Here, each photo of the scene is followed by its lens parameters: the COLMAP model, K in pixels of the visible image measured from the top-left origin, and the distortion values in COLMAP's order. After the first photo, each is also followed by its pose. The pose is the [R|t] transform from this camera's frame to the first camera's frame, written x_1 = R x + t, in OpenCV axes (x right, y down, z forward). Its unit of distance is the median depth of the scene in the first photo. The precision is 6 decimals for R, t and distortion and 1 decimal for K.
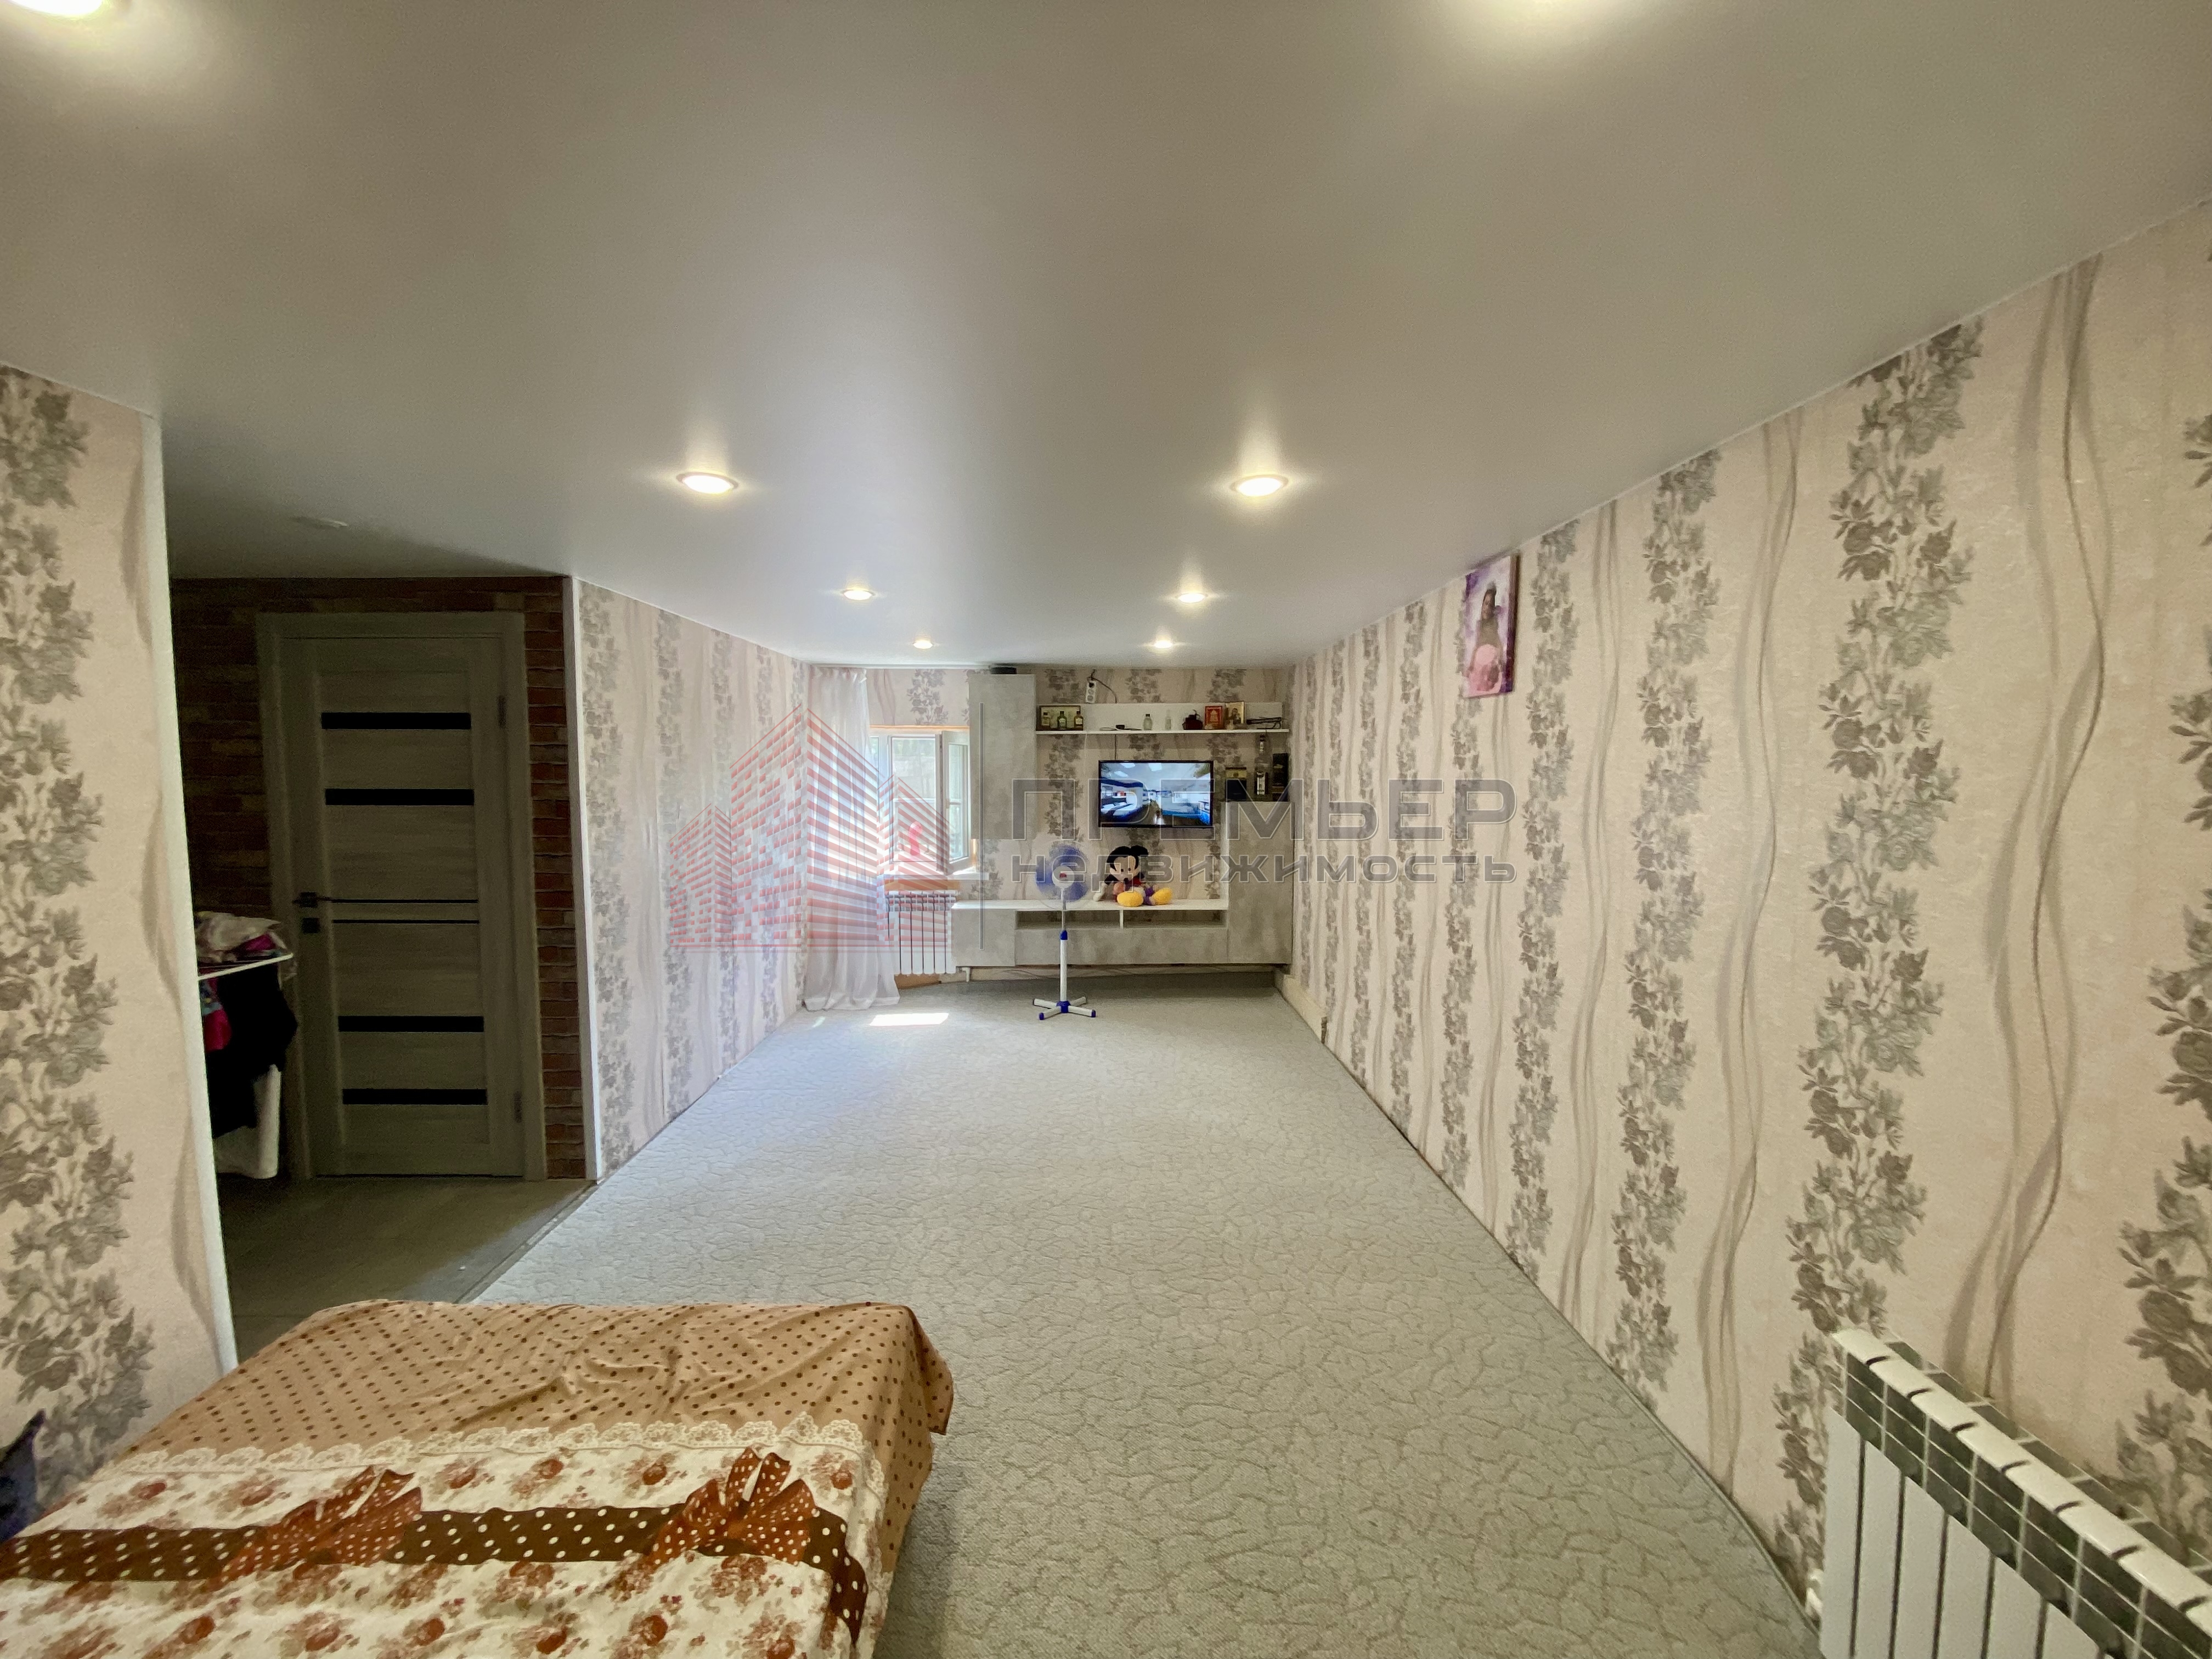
lens RADIAL K [[894.3, 0, 1106.0], [0, 894.3, 829.5], [0, 0, 1]] dist [0.049058, -0.043579]
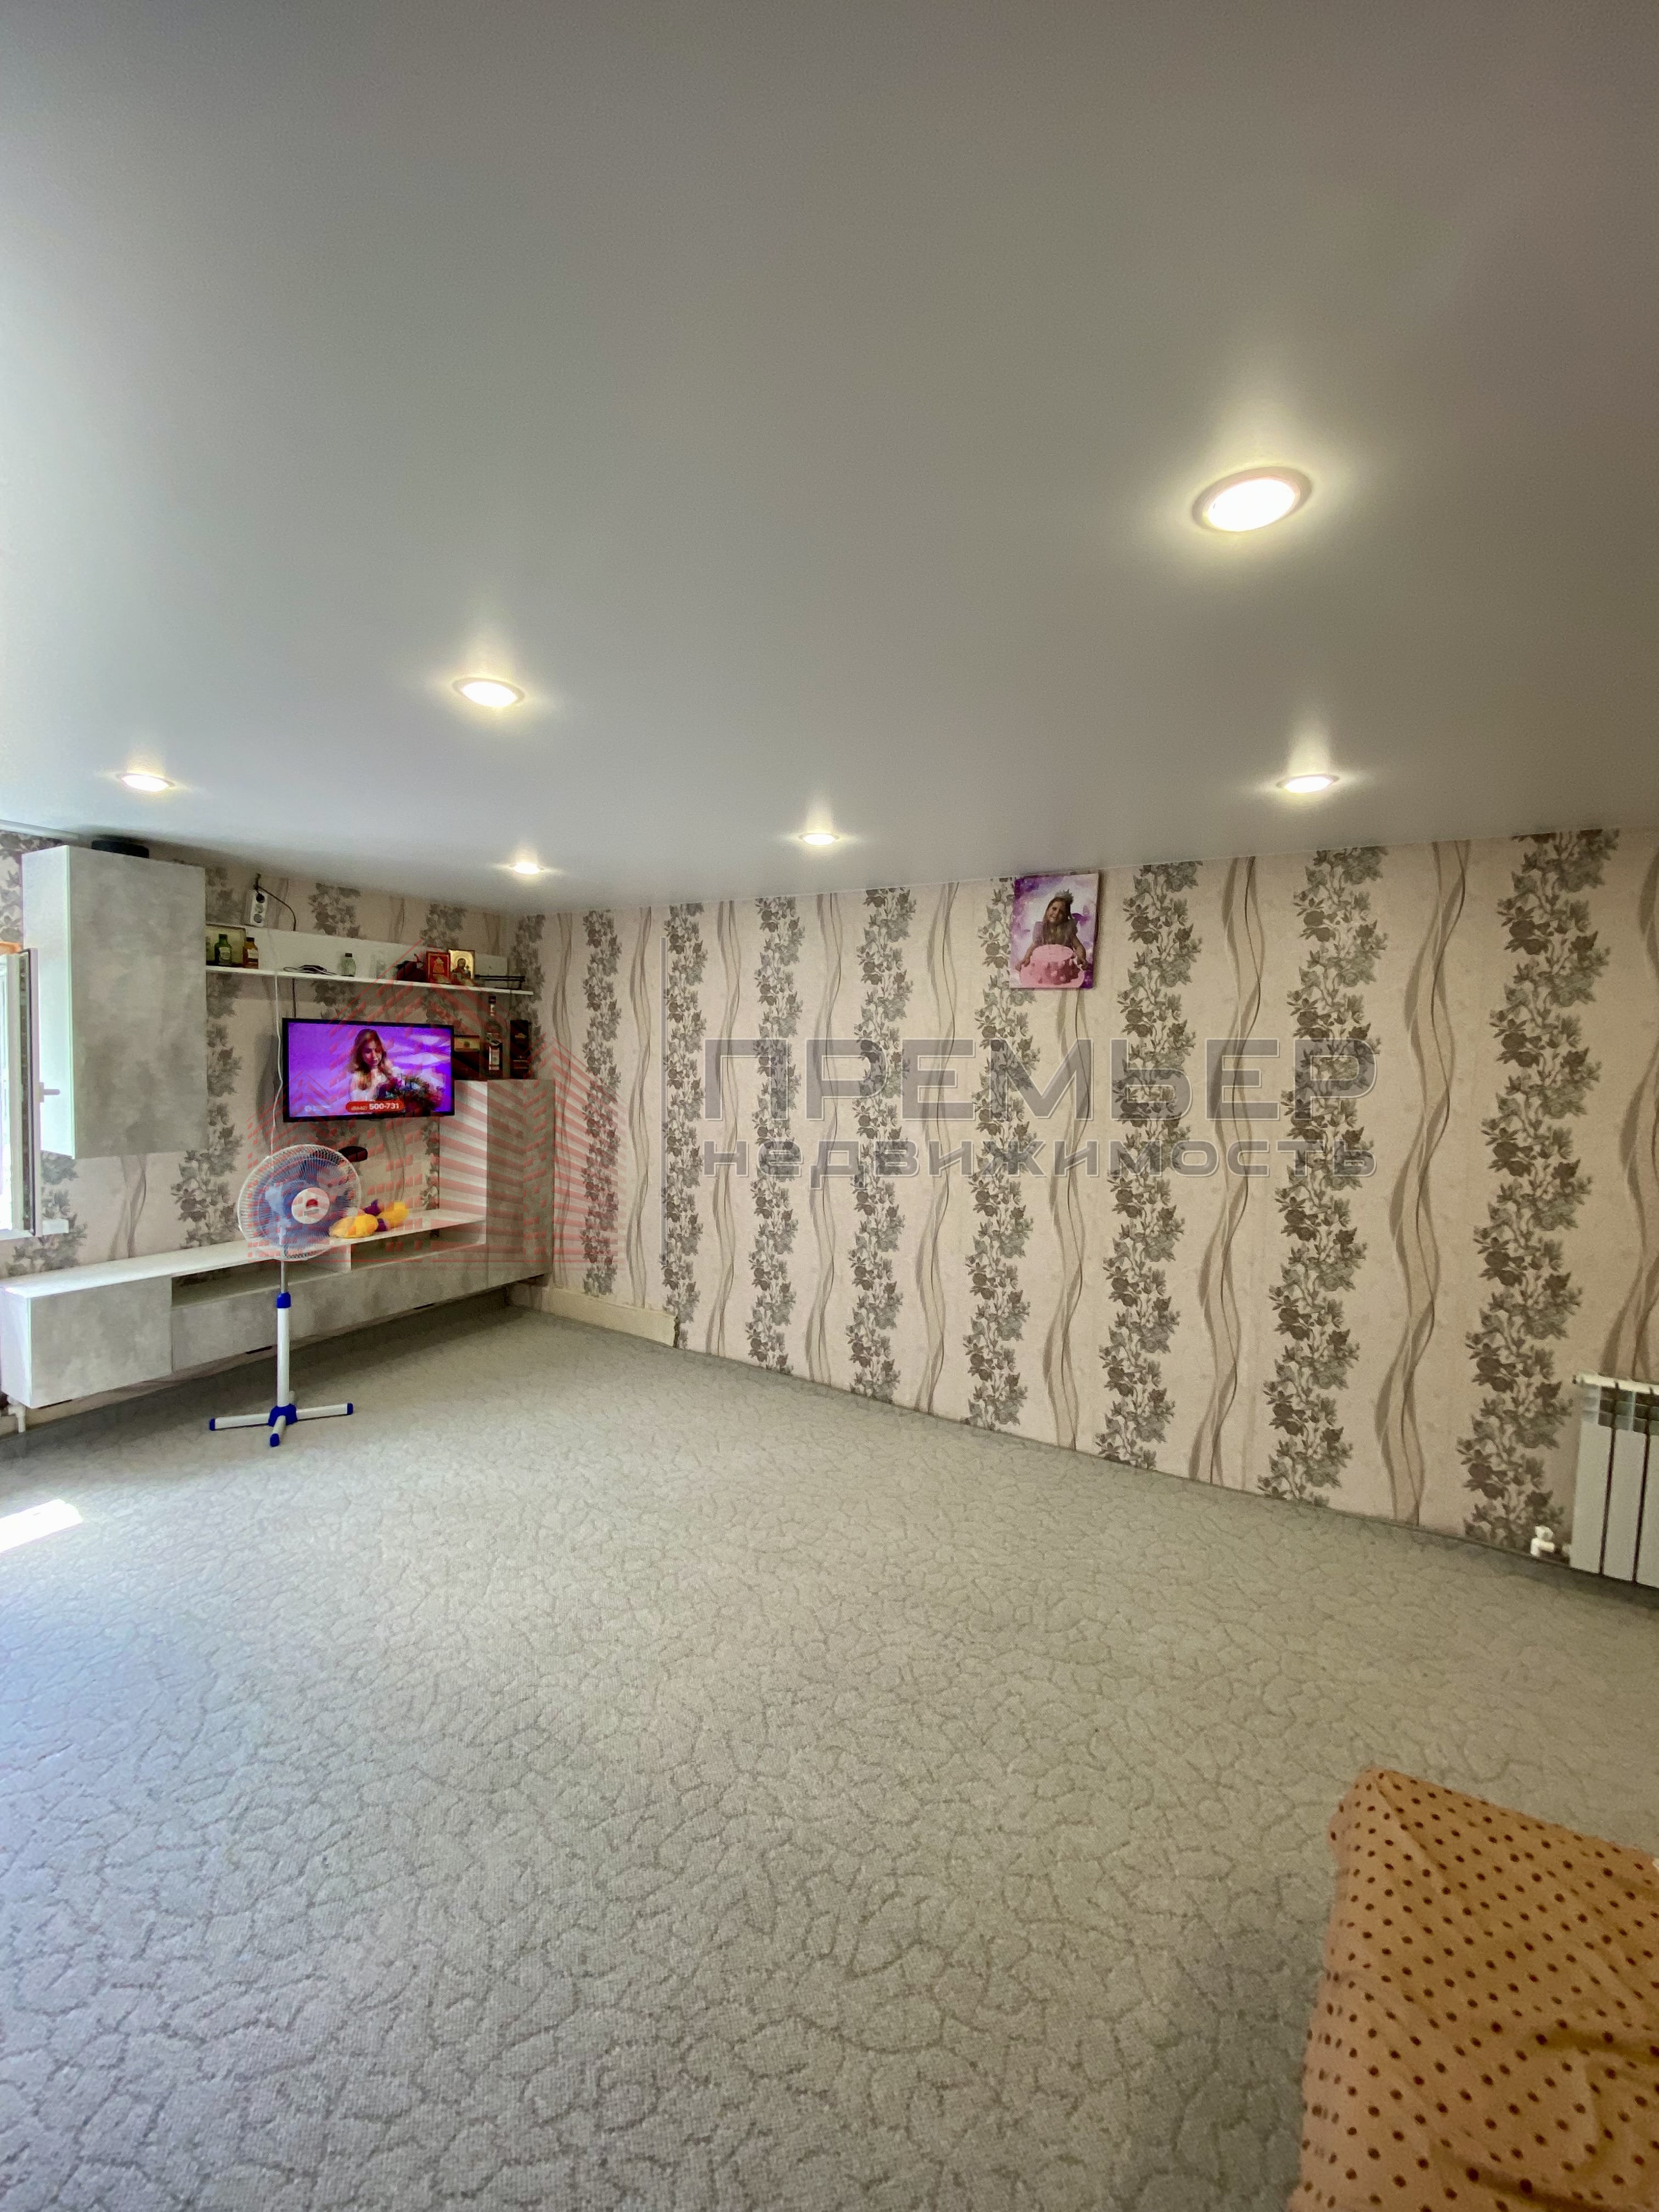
lens RADIAL K [[894.3, 0, 804.7], [0, 894.3, 1101.8], [0, 0, 1]] dist [0.049058, -0.043579]
pose [[0.513908, -0.037083, 0.857044, -0.399896], [0.032571, 0.999188, 0.023703, -0.022121], [-0.857227, 0.015734, 0.514698, 0.373095]]
